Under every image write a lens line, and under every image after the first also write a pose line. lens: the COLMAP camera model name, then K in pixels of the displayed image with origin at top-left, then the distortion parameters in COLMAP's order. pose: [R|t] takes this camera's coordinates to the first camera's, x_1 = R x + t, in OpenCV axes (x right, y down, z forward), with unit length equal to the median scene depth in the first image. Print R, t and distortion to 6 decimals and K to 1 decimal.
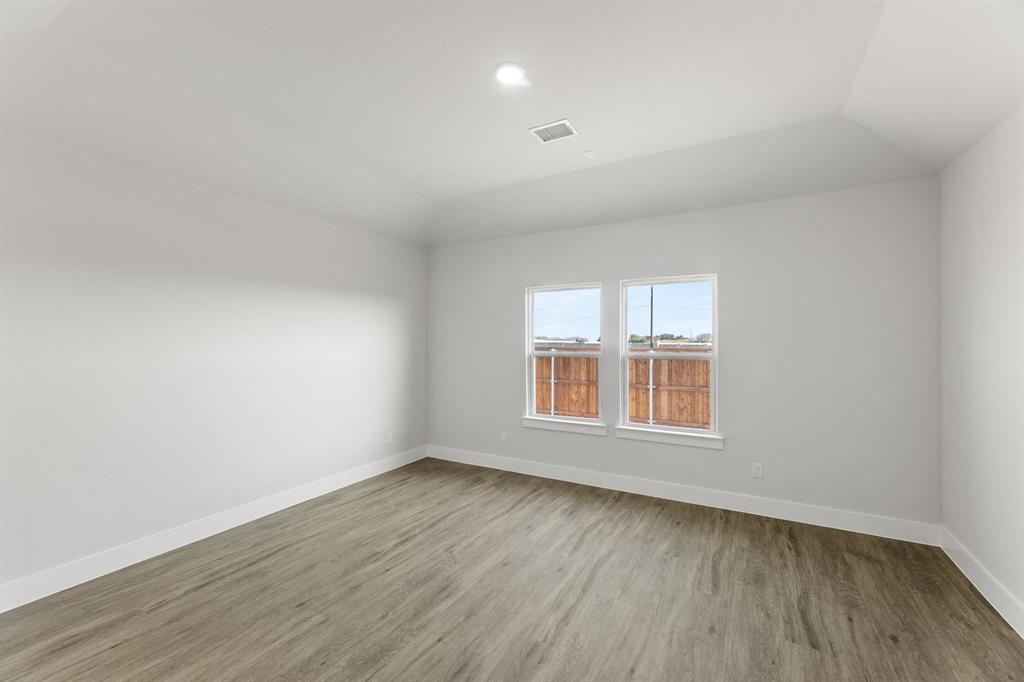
lens RADIAL K [[414.9, 0, 509.0], [0, 414.9, 342.5], [0, 0, 1]] dist [-0.000811, -0.000051]
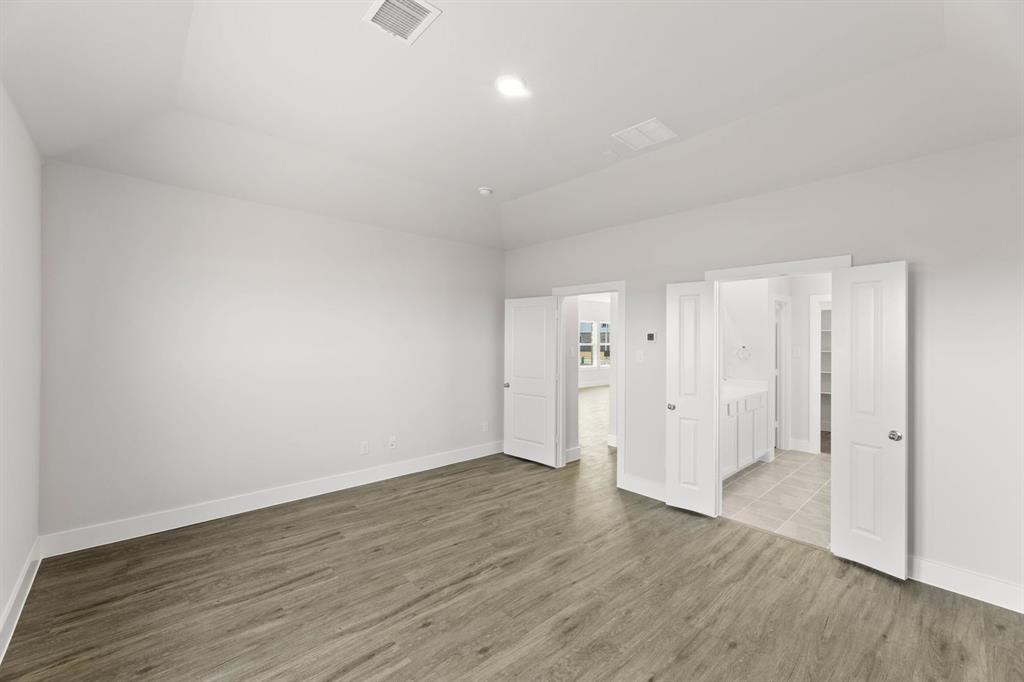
lens RADIAL K [[414.9, 0, 517.6], [0, 414.9, 340.1], [0, 0, 1]] dist [-0.000811, -0.000051]
pose [[-0.956258, -0.007158, 0.292437, -0.304252], [-0.005242, 0.999959, 0.007335, -0.014077], [-0.292477, 0.005481, -0.956257, 1.873486]]
